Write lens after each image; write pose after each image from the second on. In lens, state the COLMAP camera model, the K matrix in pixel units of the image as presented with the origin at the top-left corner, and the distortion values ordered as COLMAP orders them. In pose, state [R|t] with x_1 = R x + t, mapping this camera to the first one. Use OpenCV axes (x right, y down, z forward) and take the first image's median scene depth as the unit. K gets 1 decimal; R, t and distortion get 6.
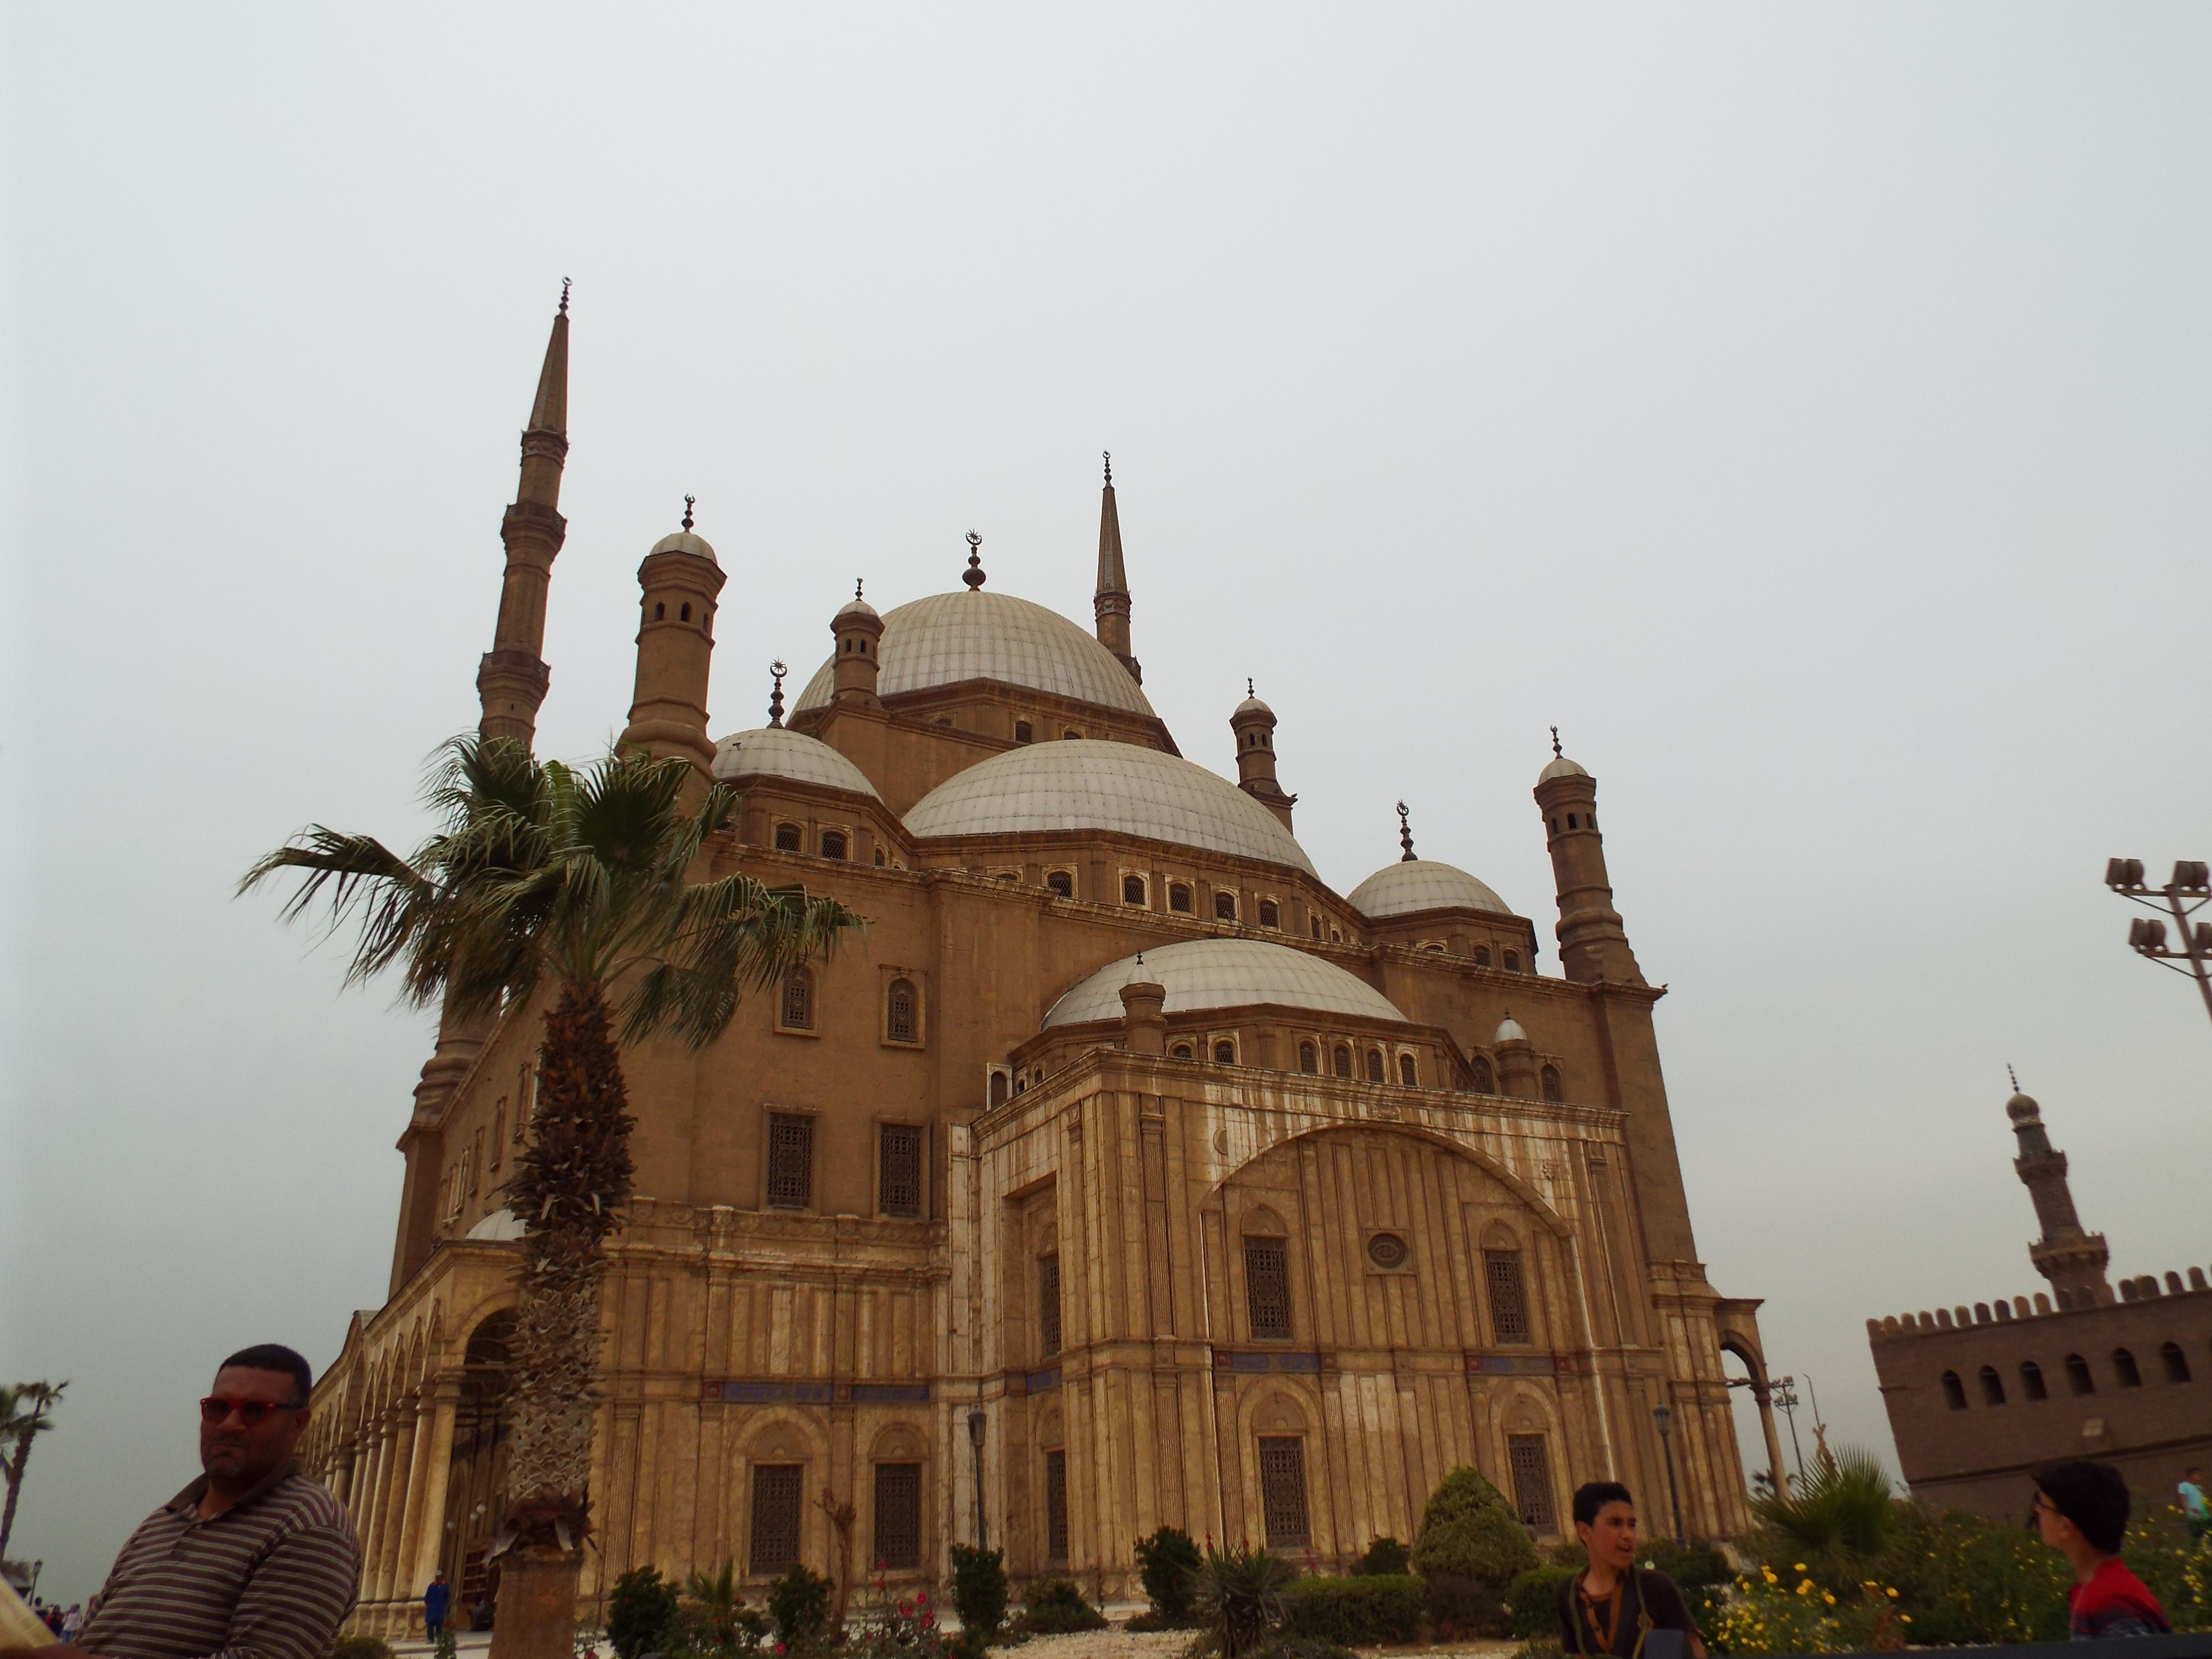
lens RADIAL K [[1633.9, 0, 1124.7], [0, 1633.9, 826.0], [0, 0, 1]] dist [-0.015683, 0.023594]
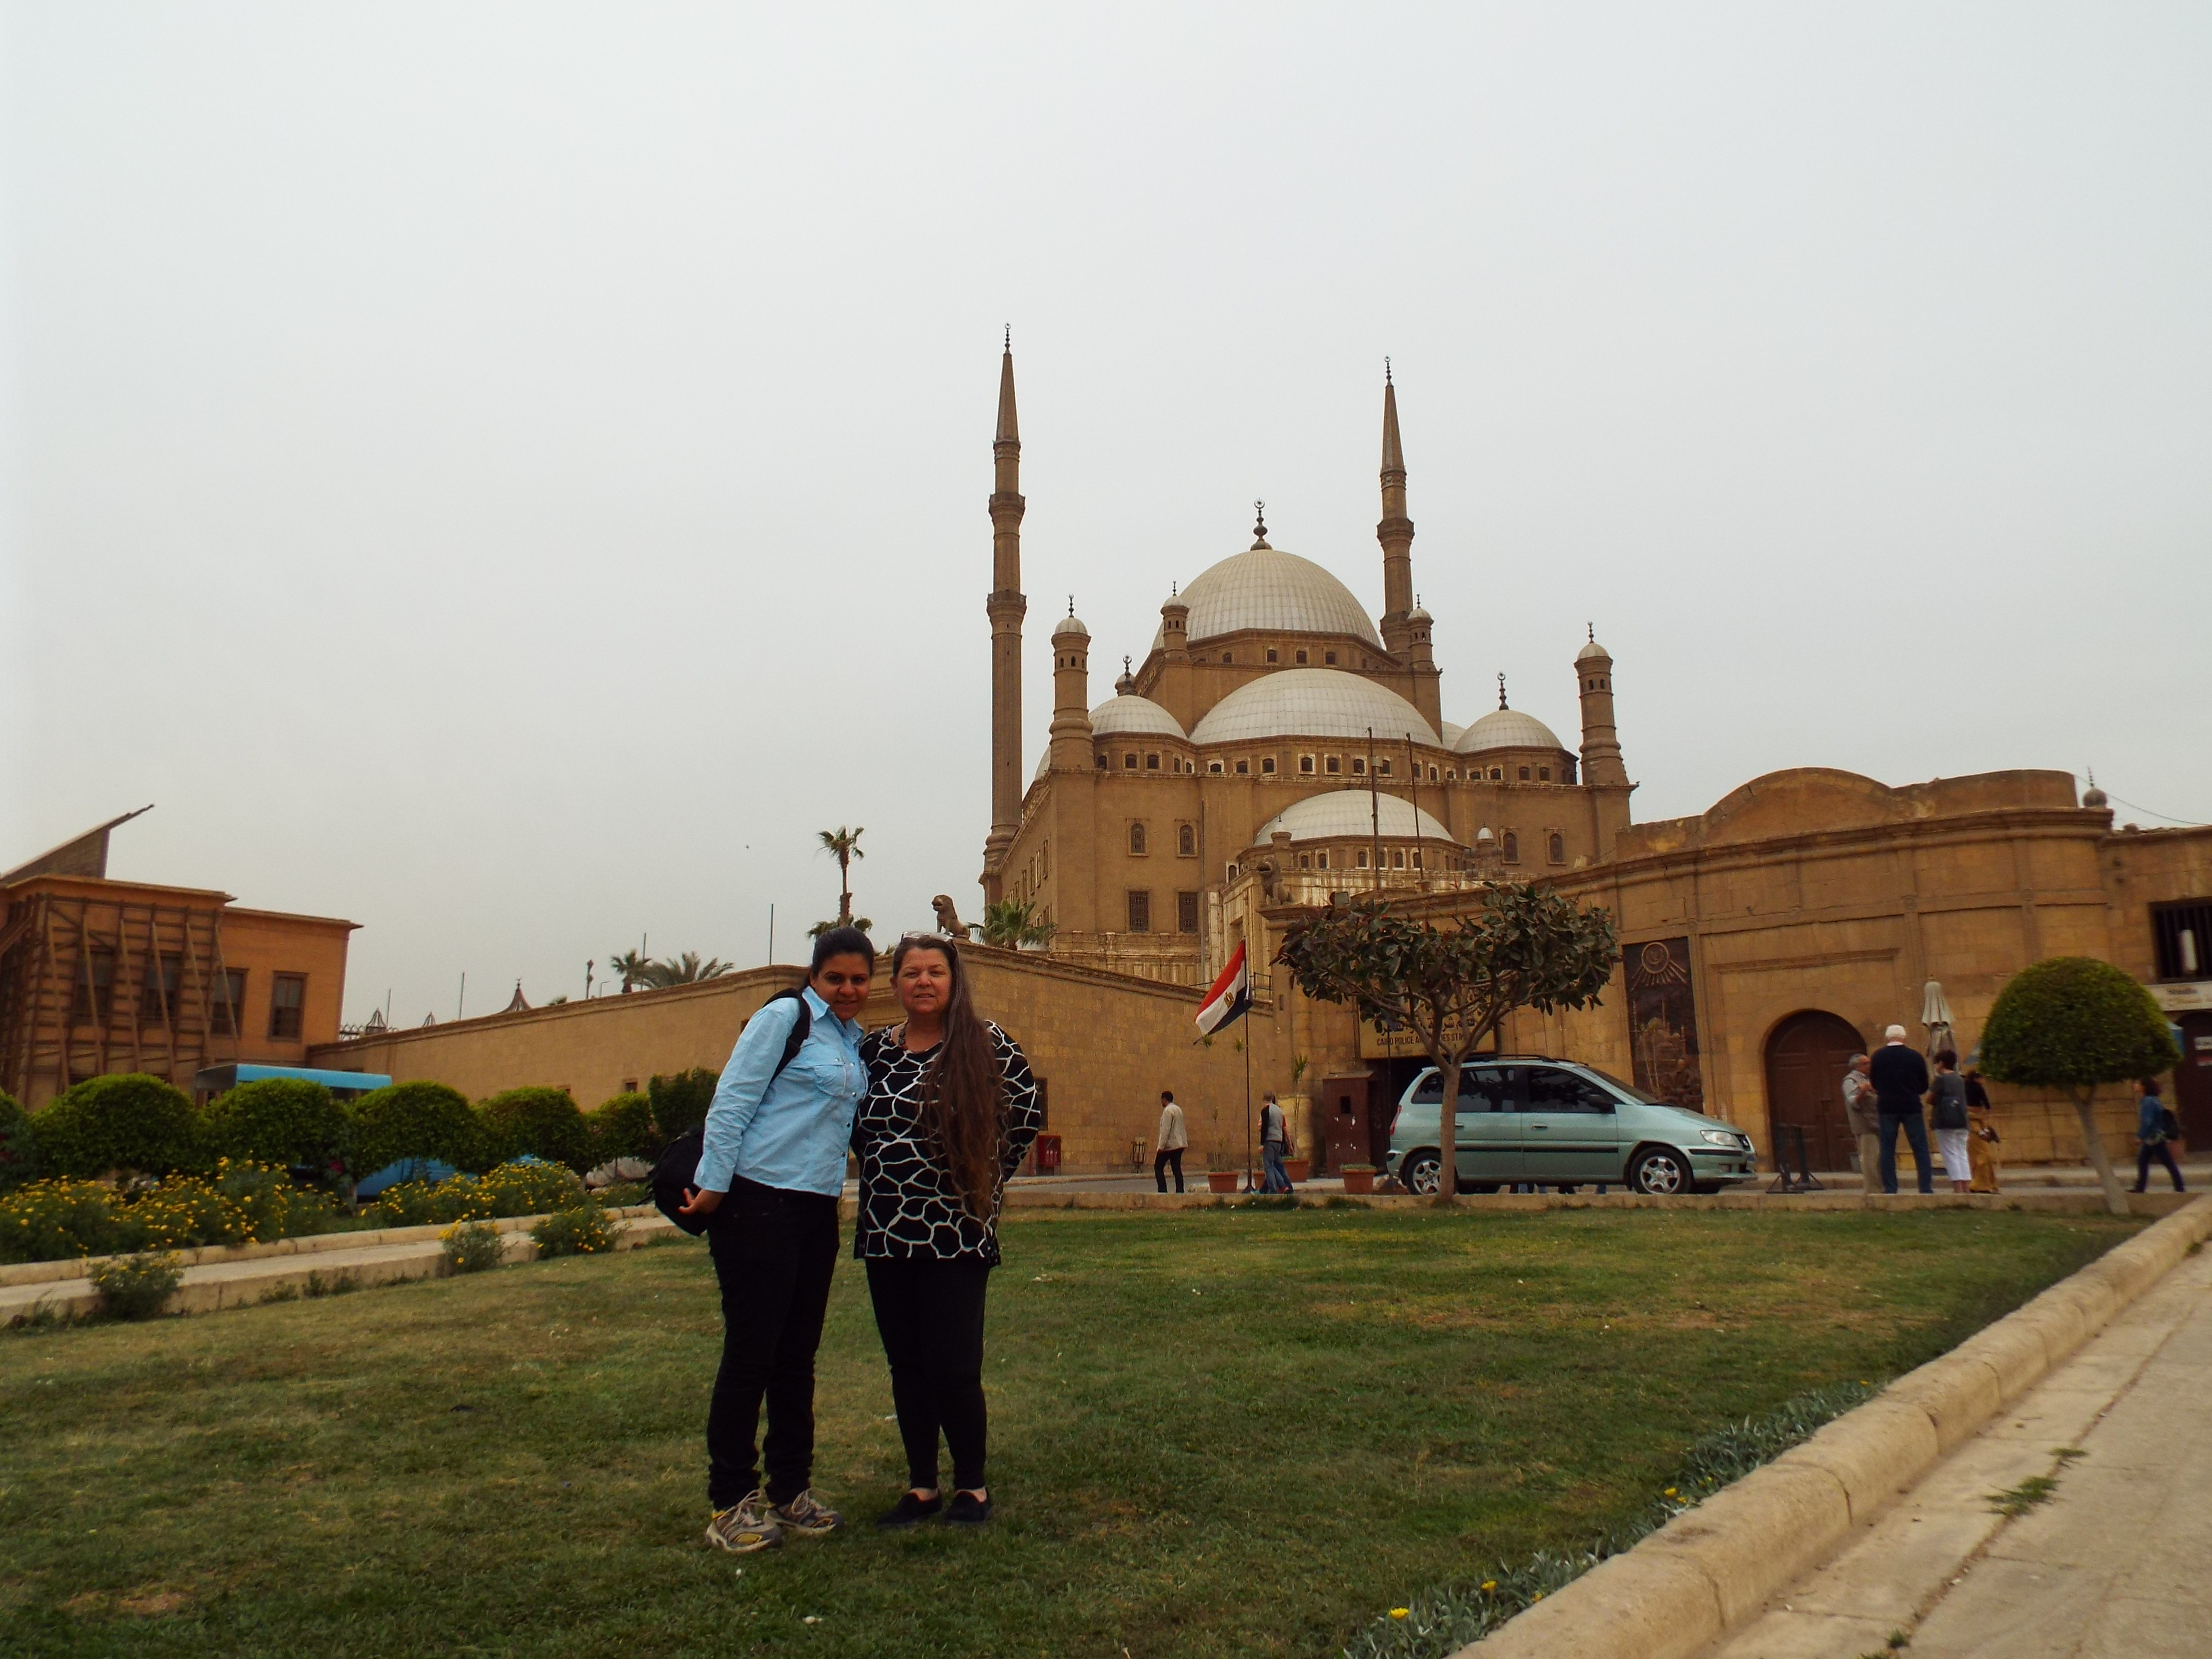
lens RADIAL K [[1633.9, 0, 1123.6], [0, 1633.9, 845.9], [0, 0, 1]] dist [-0.015683, 0.023594]
pose [[0.948059, -0.035532, -0.316102, 0.458730], [0.109019, 0.969851, 0.217952, -0.352661], [0.298828, -0.241093, 0.923351, -1.010968]]
